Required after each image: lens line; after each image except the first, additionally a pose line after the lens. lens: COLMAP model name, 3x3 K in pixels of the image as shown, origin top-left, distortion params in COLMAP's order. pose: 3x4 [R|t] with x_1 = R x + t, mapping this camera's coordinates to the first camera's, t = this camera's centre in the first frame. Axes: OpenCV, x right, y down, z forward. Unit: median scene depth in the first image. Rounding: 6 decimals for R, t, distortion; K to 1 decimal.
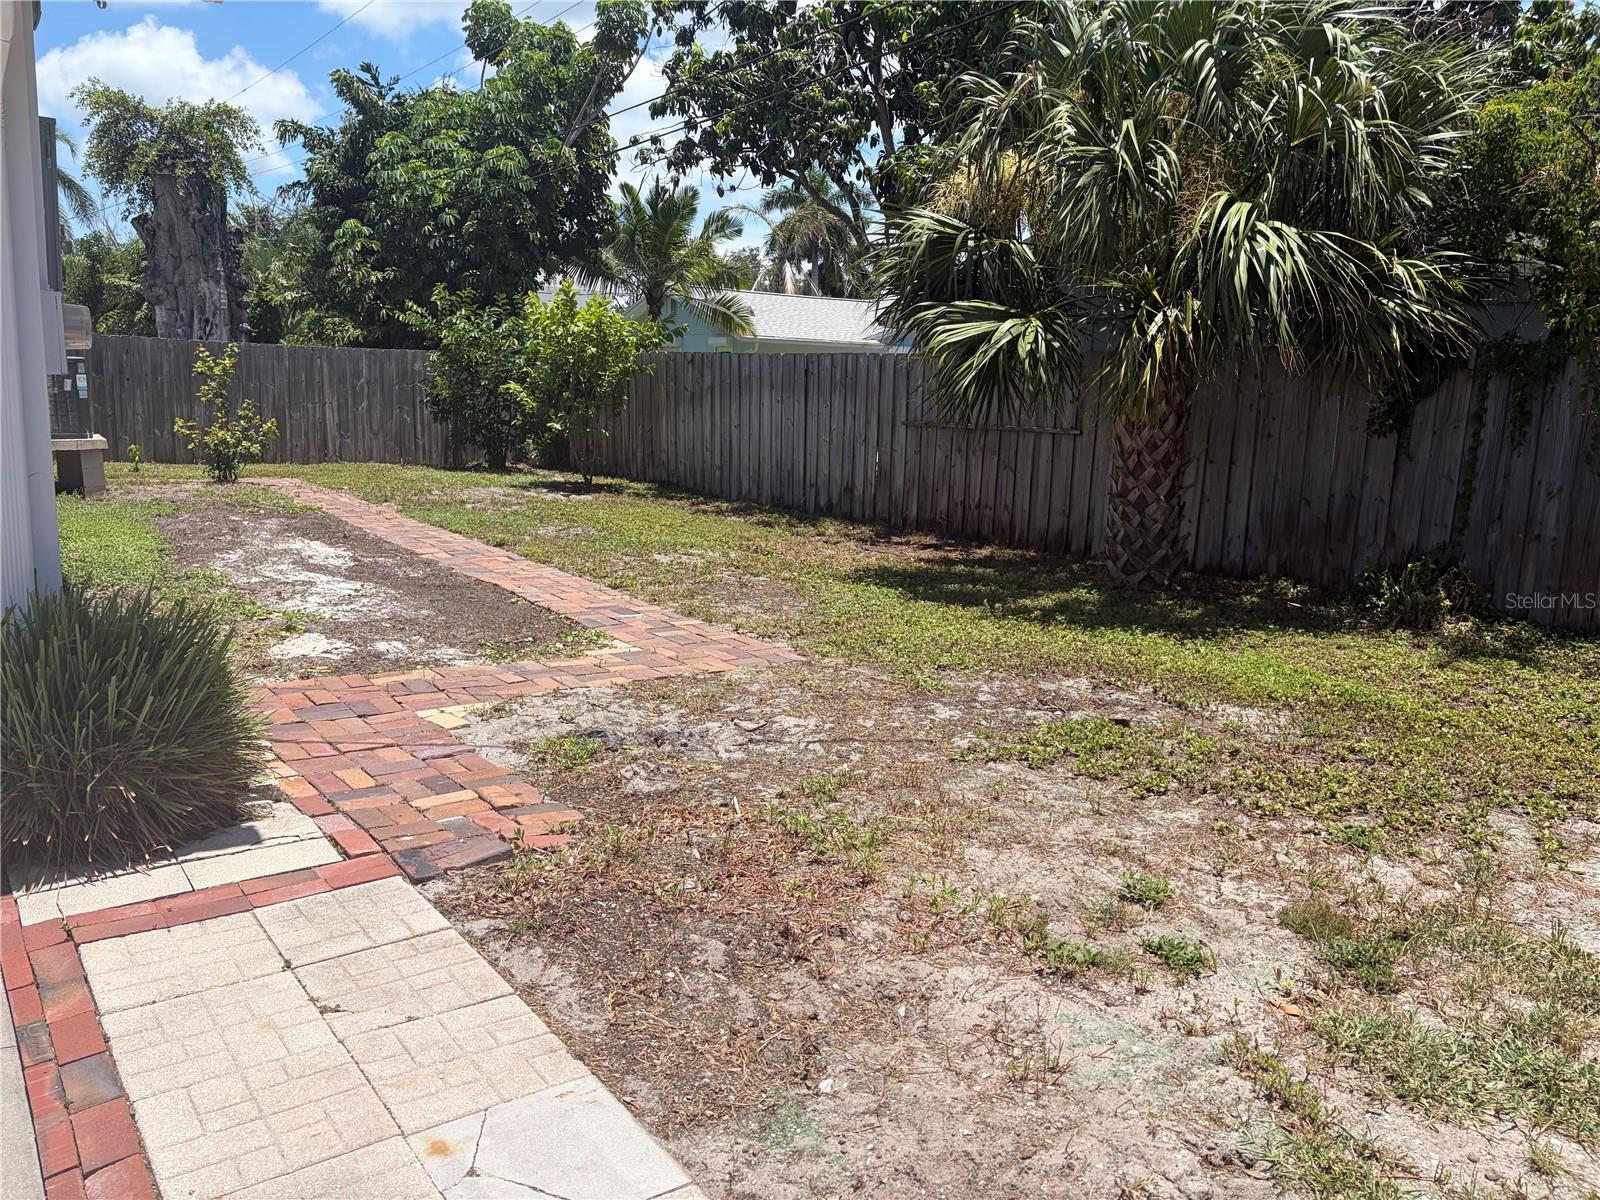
lens RADIAL K [[1205.9, 0, 803.2], [0, 1205.9, 609.5], [0, 0, 1]] dist [0.045017, -0.042284]
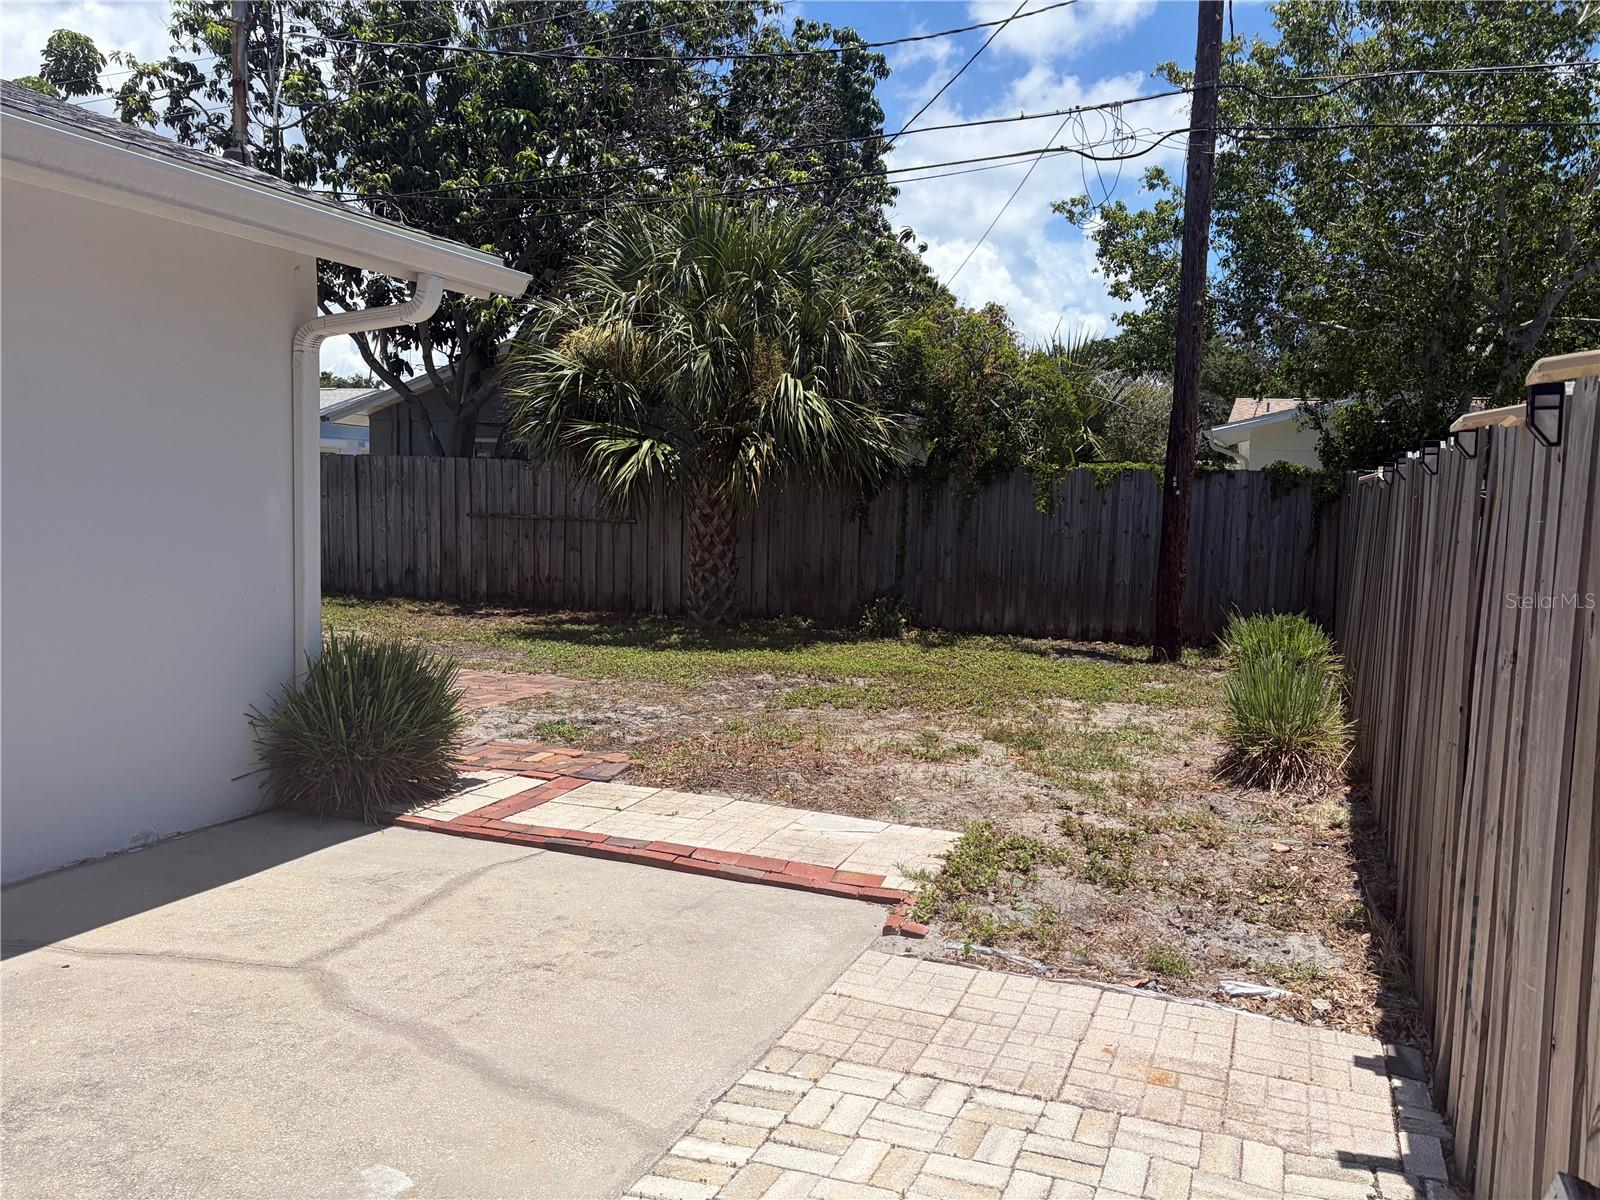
lens RADIAL K [[1199.1, 0, 812.0], [0, 1199.1, 593.5], [0, 0, 1]] dist [0.110908, -0.256443]
pose [[0.843136, -0.054181, 0.534964, -0.790687], [0.096363, 0.994029, -0.051199, 0.052230], [-0.528996, 0.094719, 0.843322, -0.554334]]
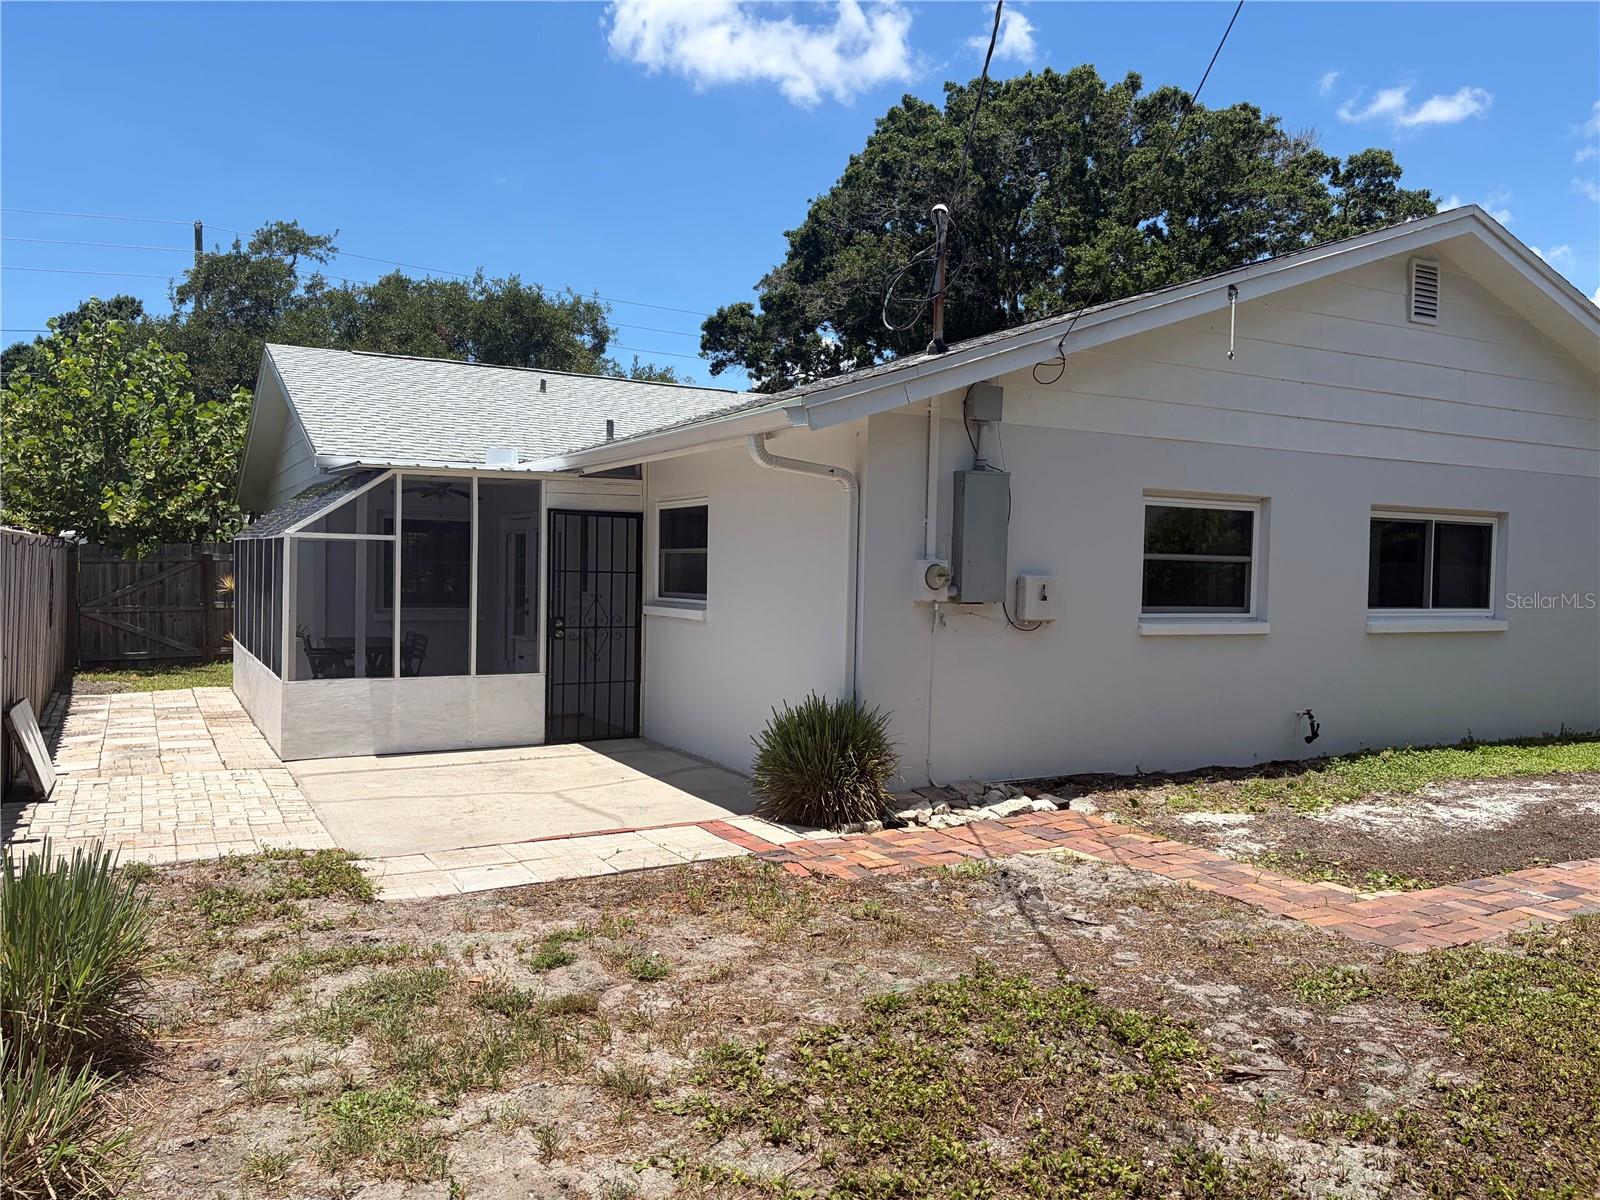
lens RADIAL K [[1205.9, 0, 803.2], [0, 1205.9, 609.5], [0, 0, 1]] dist [0.045017, -0.042284]
pose [[-0.119845, -0.003799, -0.992785, 1.249344], [-0.199357, 0.979716, 0.020317, -0.172657], [0.972571, 0.200354, -0.118172, 0.971142]]
